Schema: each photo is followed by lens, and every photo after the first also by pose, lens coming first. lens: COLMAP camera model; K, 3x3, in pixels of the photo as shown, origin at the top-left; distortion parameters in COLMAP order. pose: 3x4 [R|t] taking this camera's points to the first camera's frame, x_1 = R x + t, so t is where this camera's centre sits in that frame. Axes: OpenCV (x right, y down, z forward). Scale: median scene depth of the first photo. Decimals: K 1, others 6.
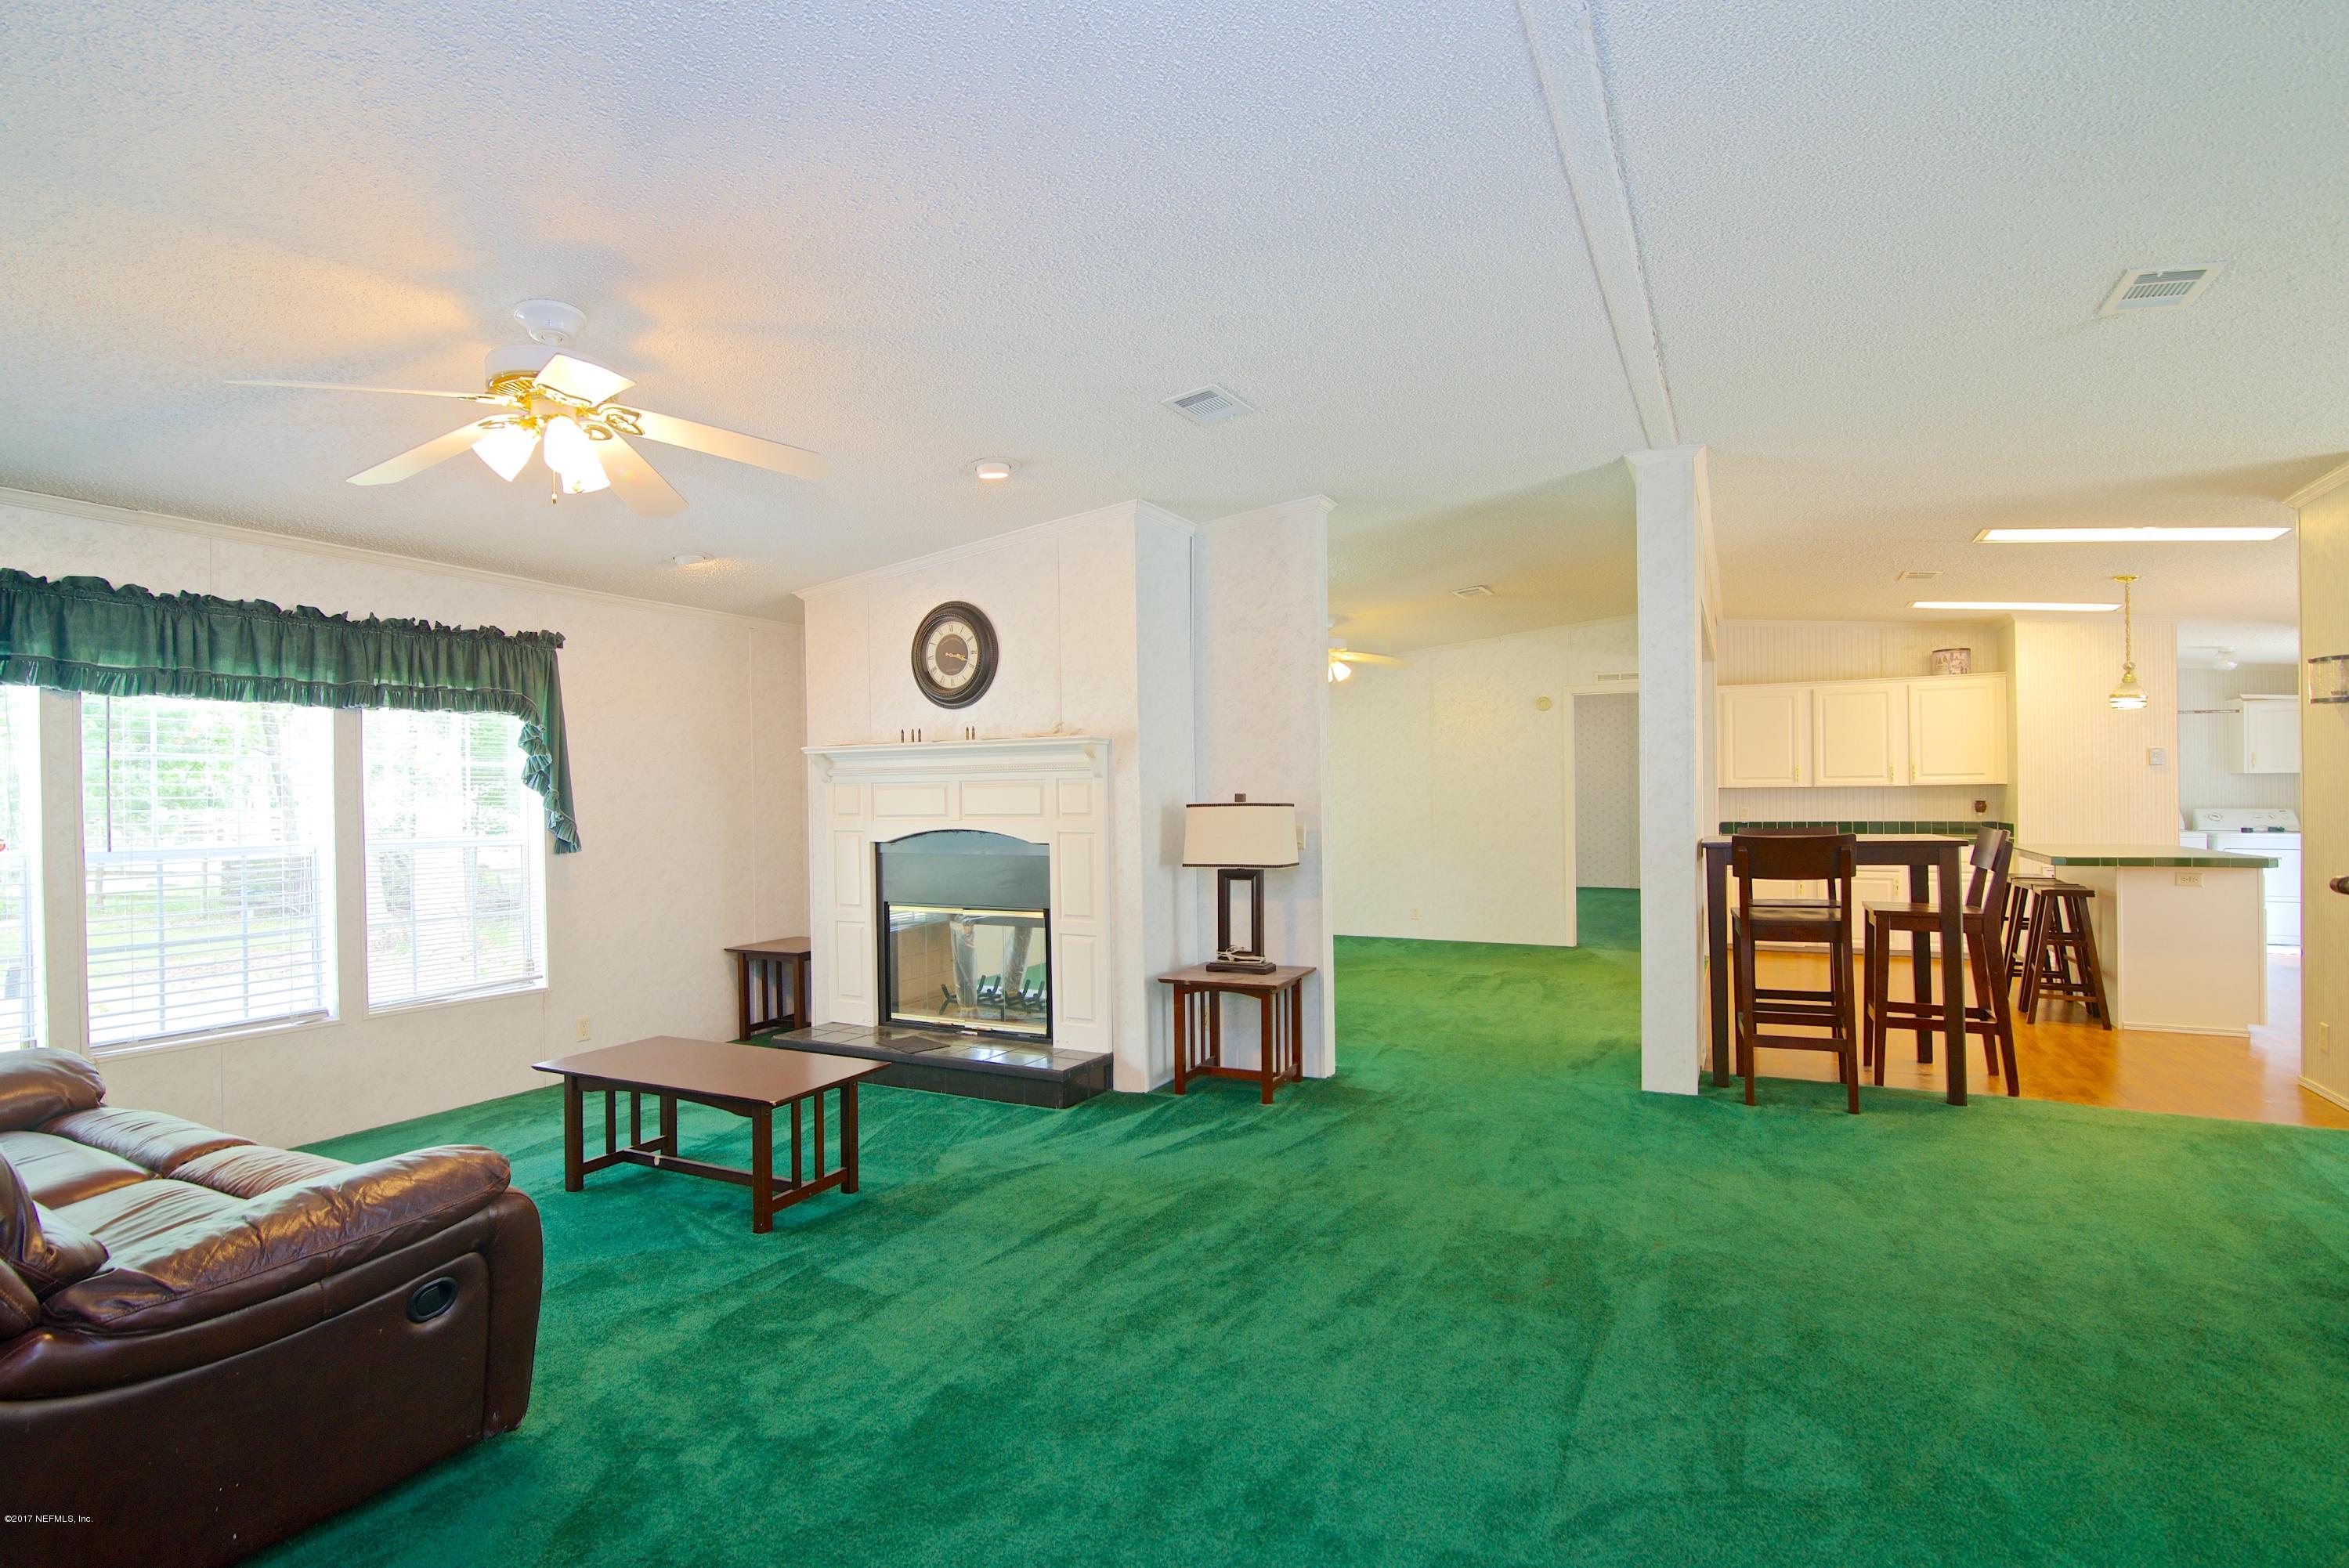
lens RADIAL K [[1165.8, 0, 1172.7], [0, 1165.8, 790.0], [0, 0, 1]] dist [-0.001216, -0.000010]
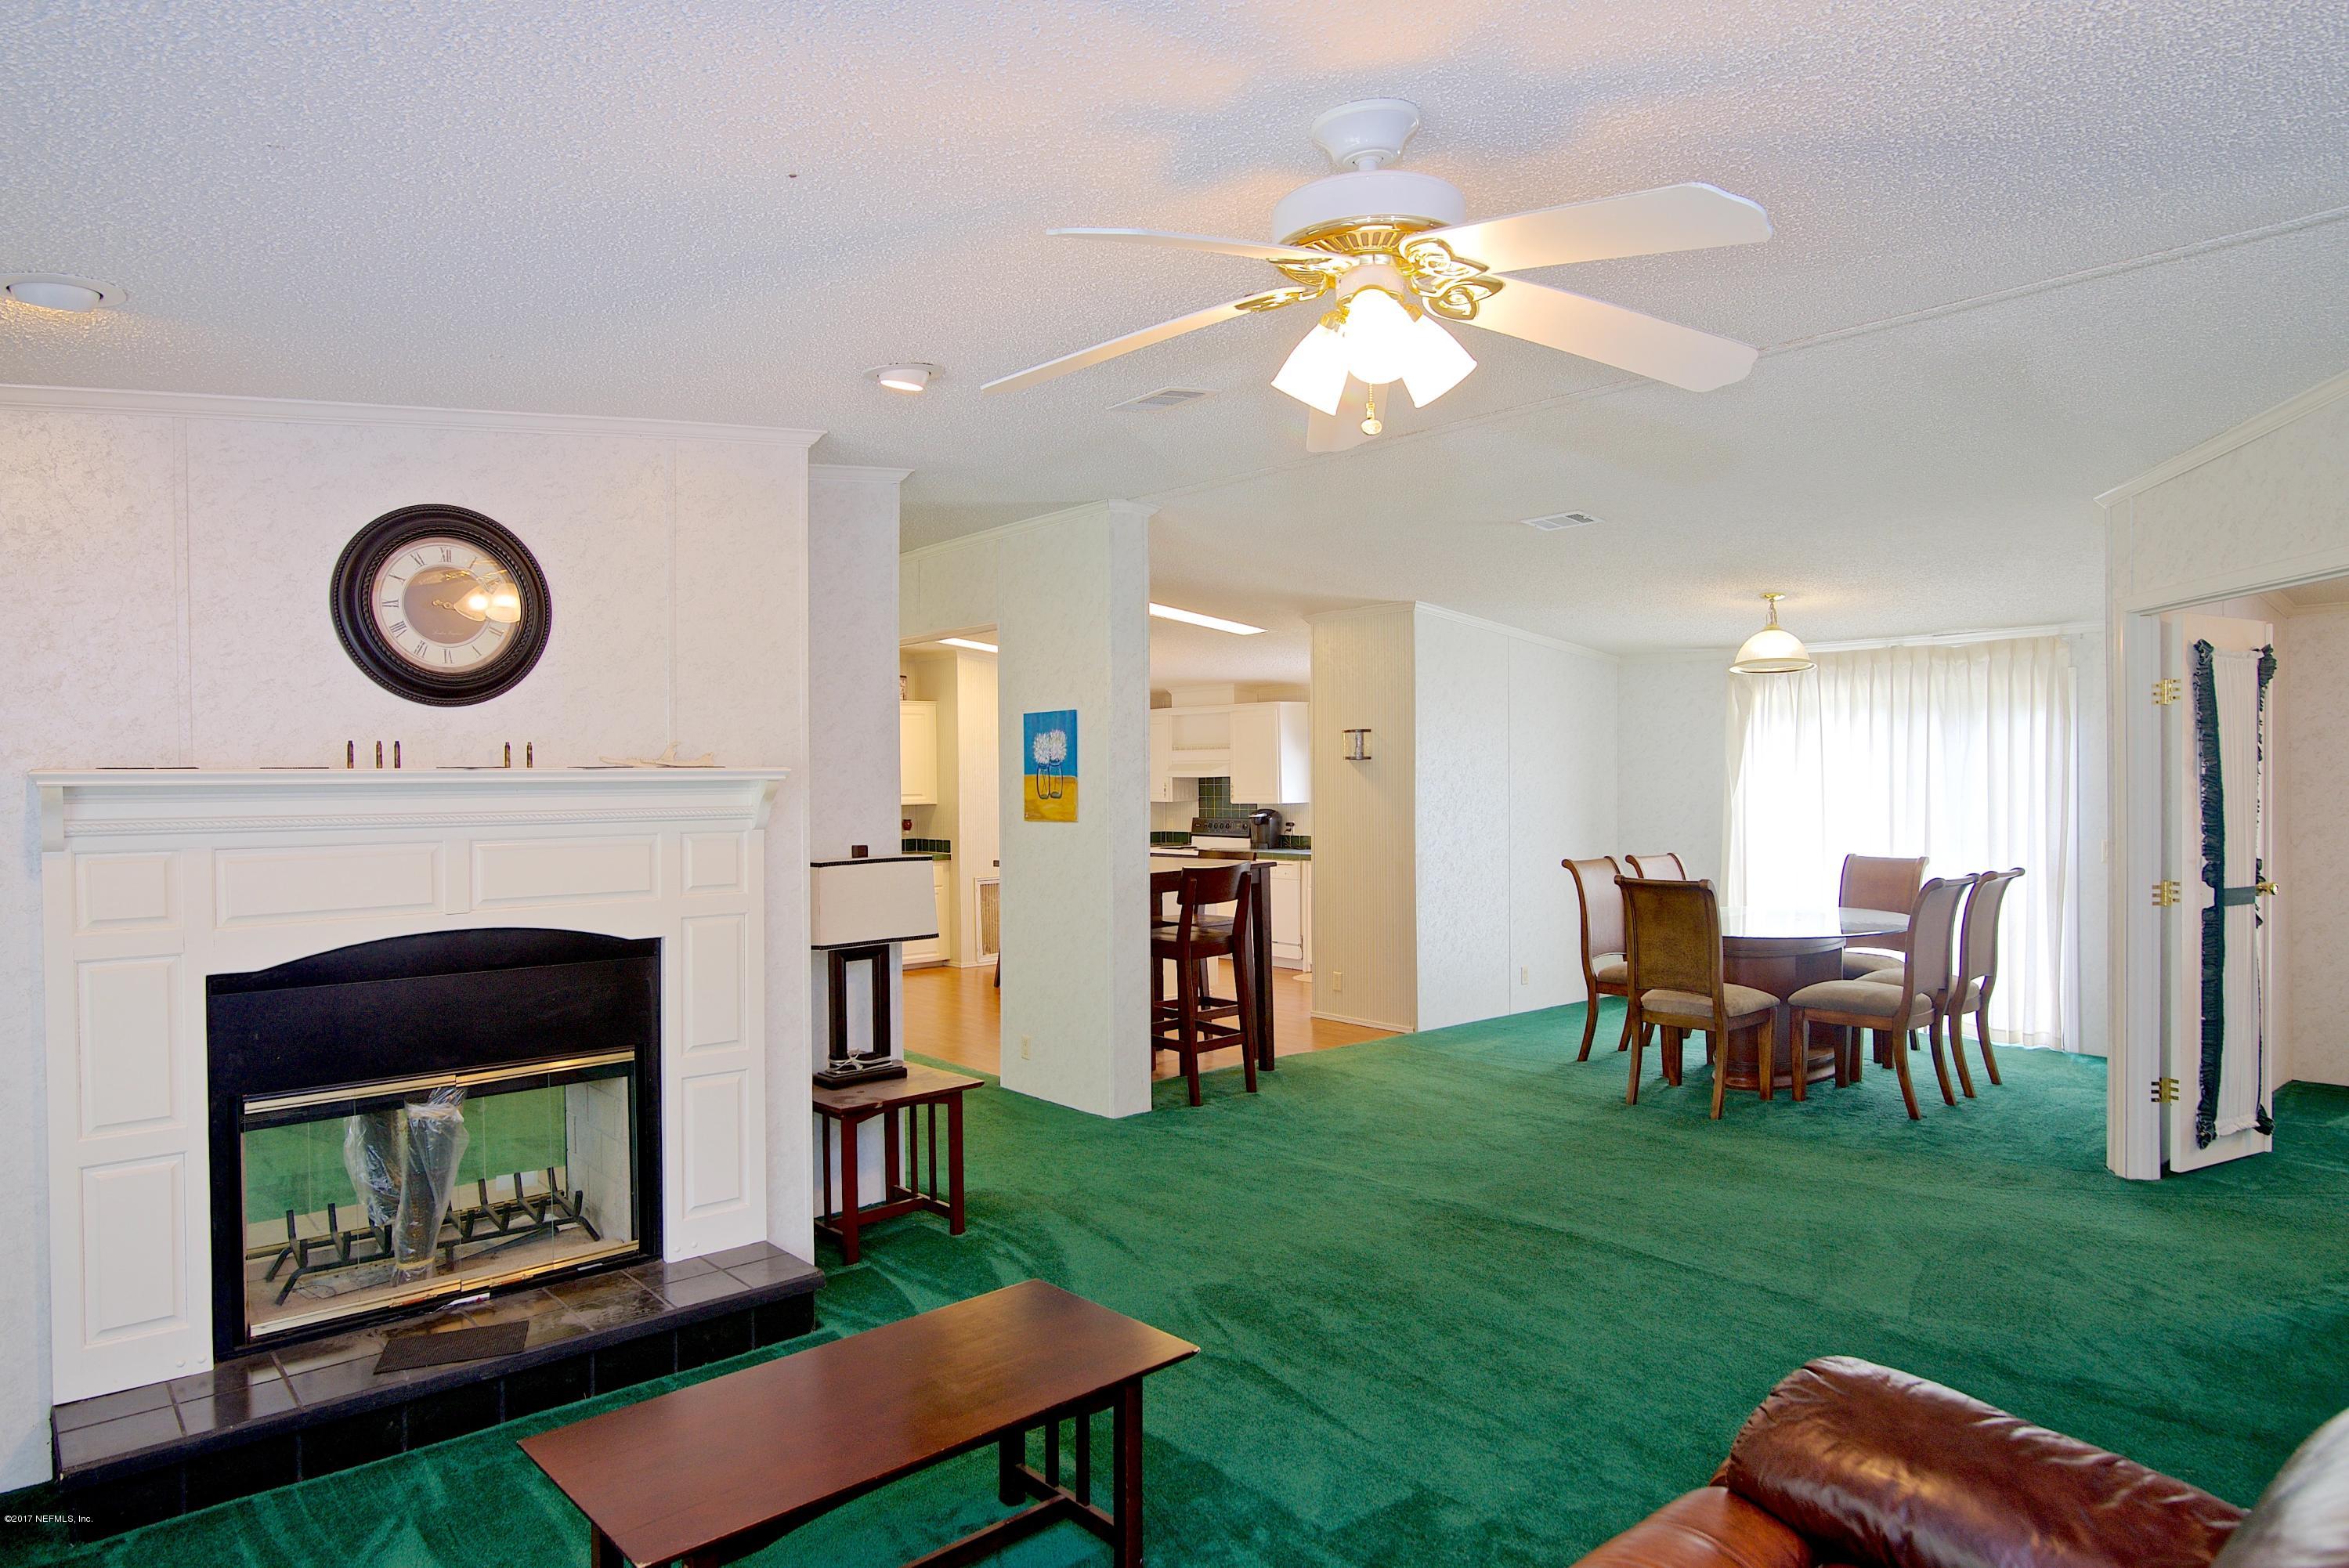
lens RADIAL K [[1460.6, 0, 1174.3], [0, 1460.6, 784.7], [0, 0, 1]] dist [-0.005379, -0.000063]
pose [[0.333983, 0.000743, 0.942579, -0.759865], [-0.000516, 1.000000, -0.000605, -0.035616], [-0.942579, -0.000285, 0.333984, 0.492850]]
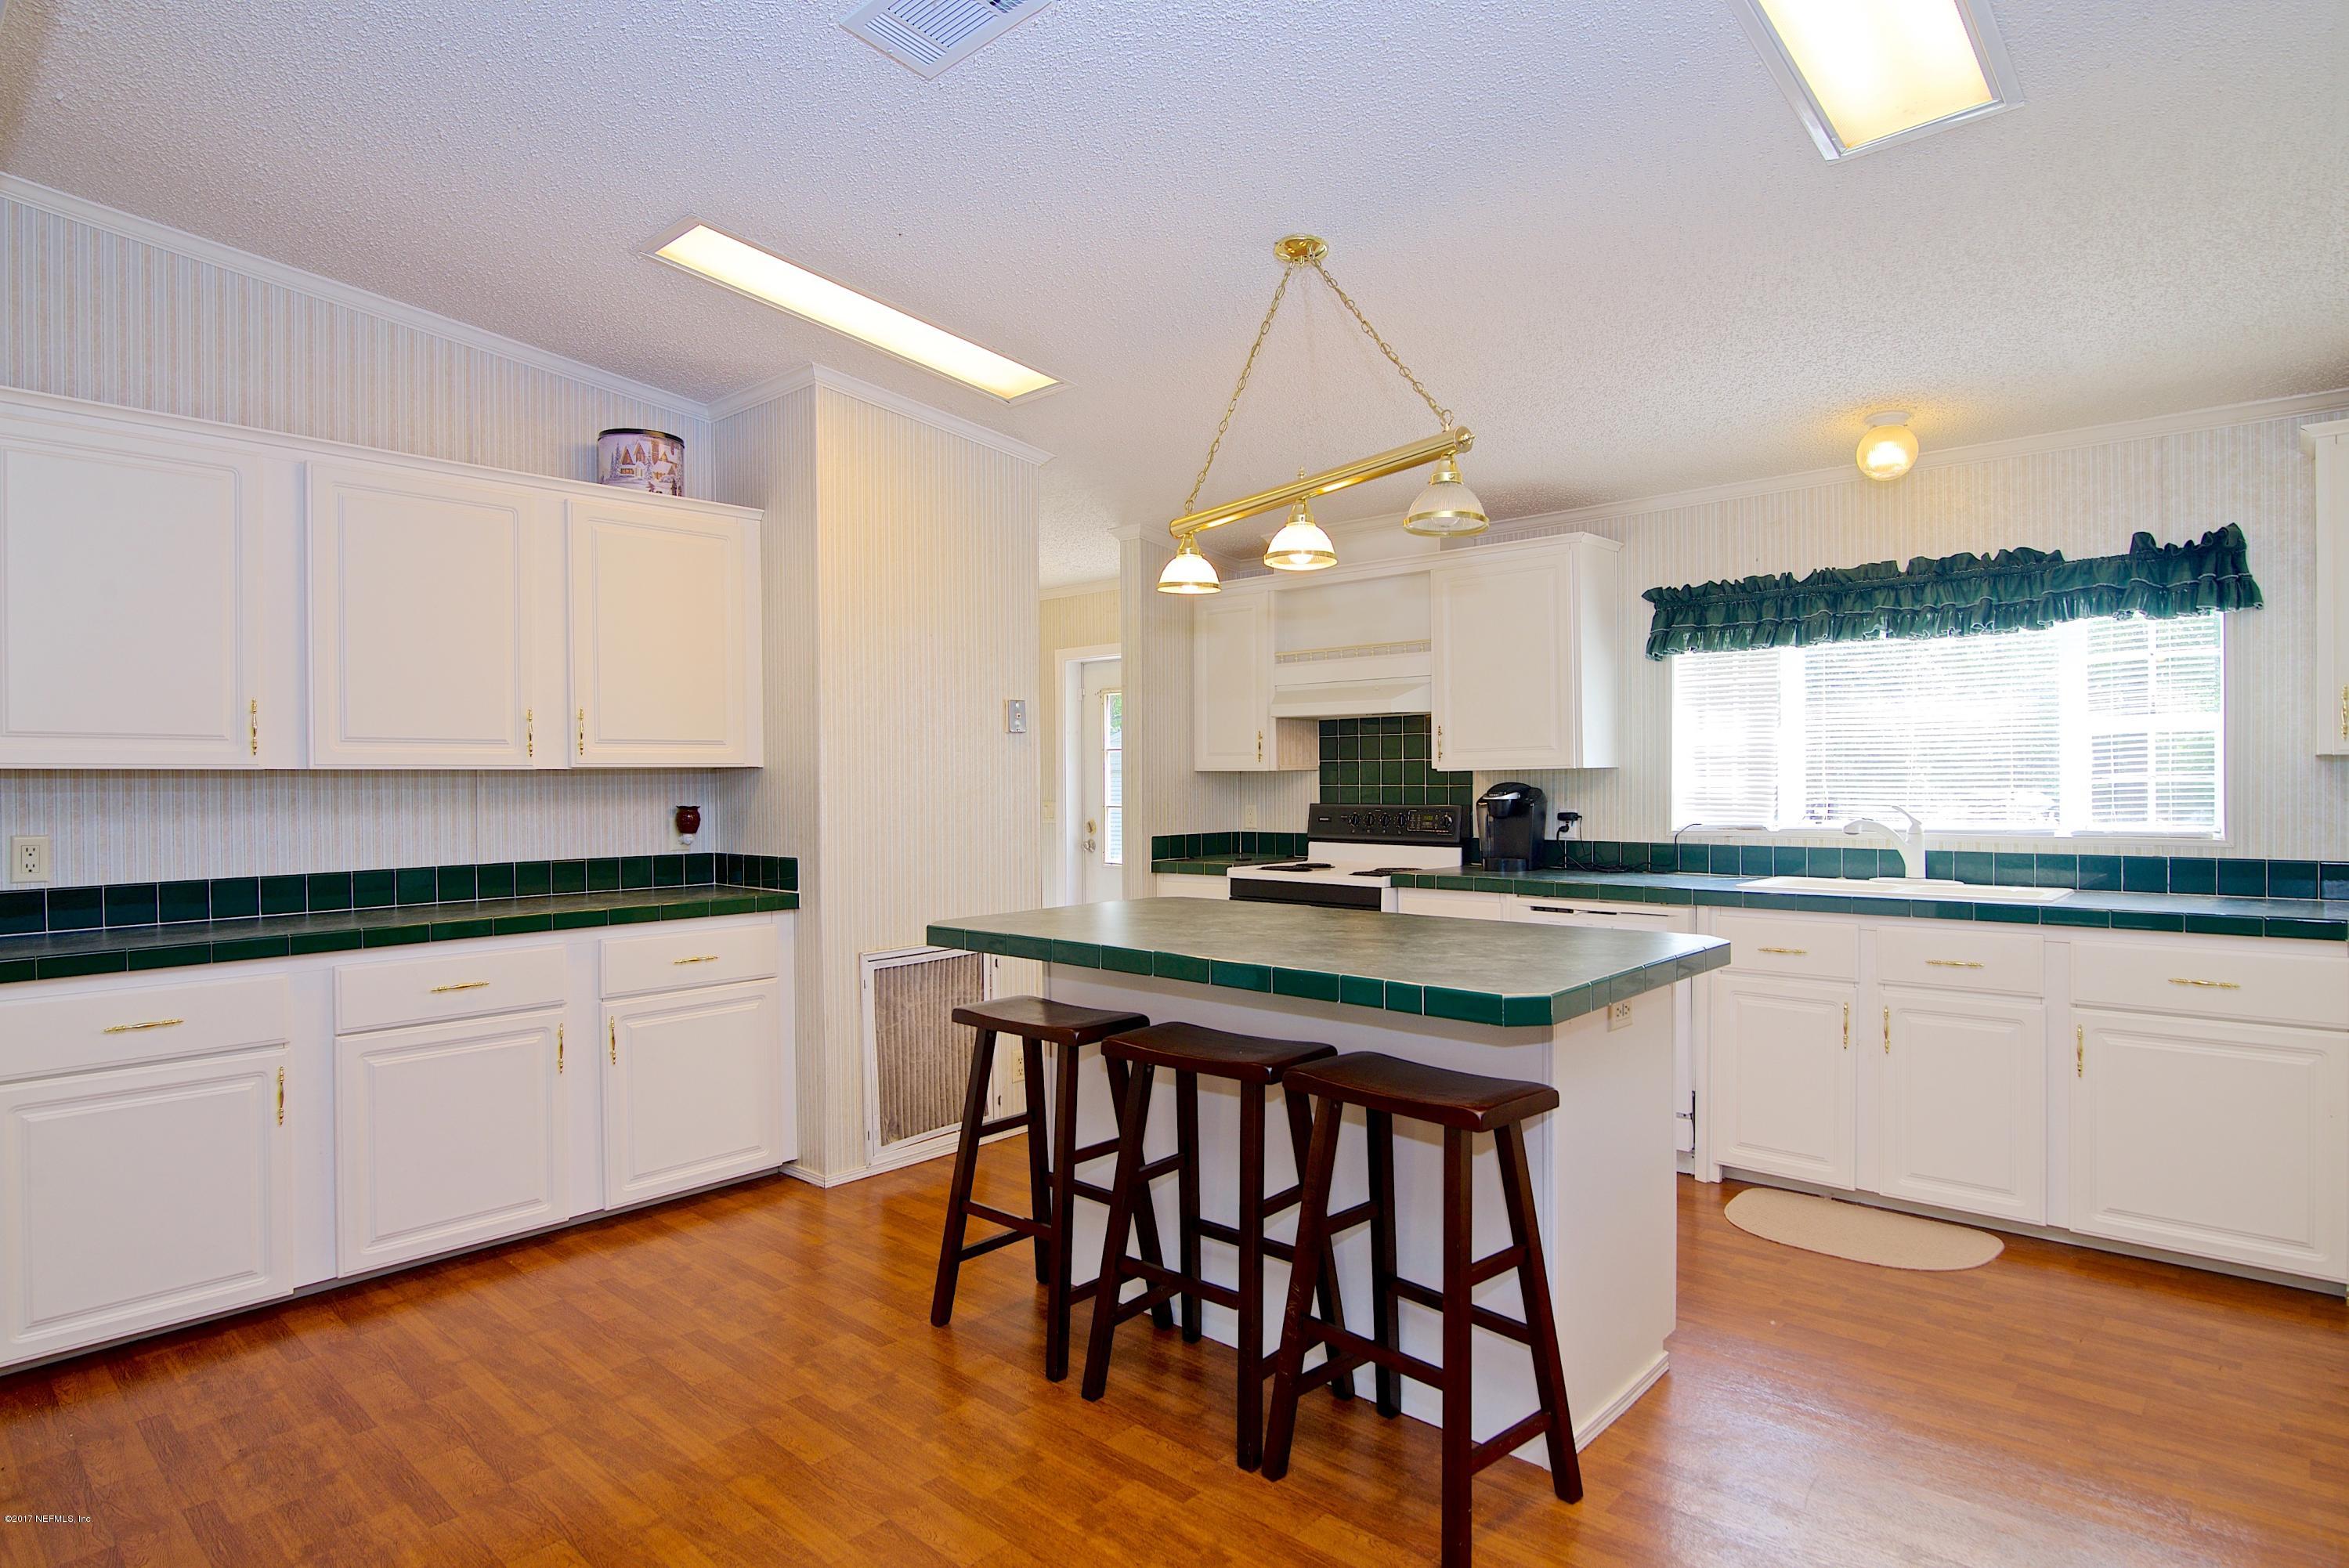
lens RADIAL K [[1284.2, 0, 1170.5], [0, 1284.2, 783.7], [0, 0, 1]] dist [-0.001237, -0.000109]
pose [[0.222518, 0.004820, 0.974917, 0.425560], [-0.001724, 0.999988, -0.004550, 0.003997], [-0.974927, -0.000668, 0.222524, 1.116574]]
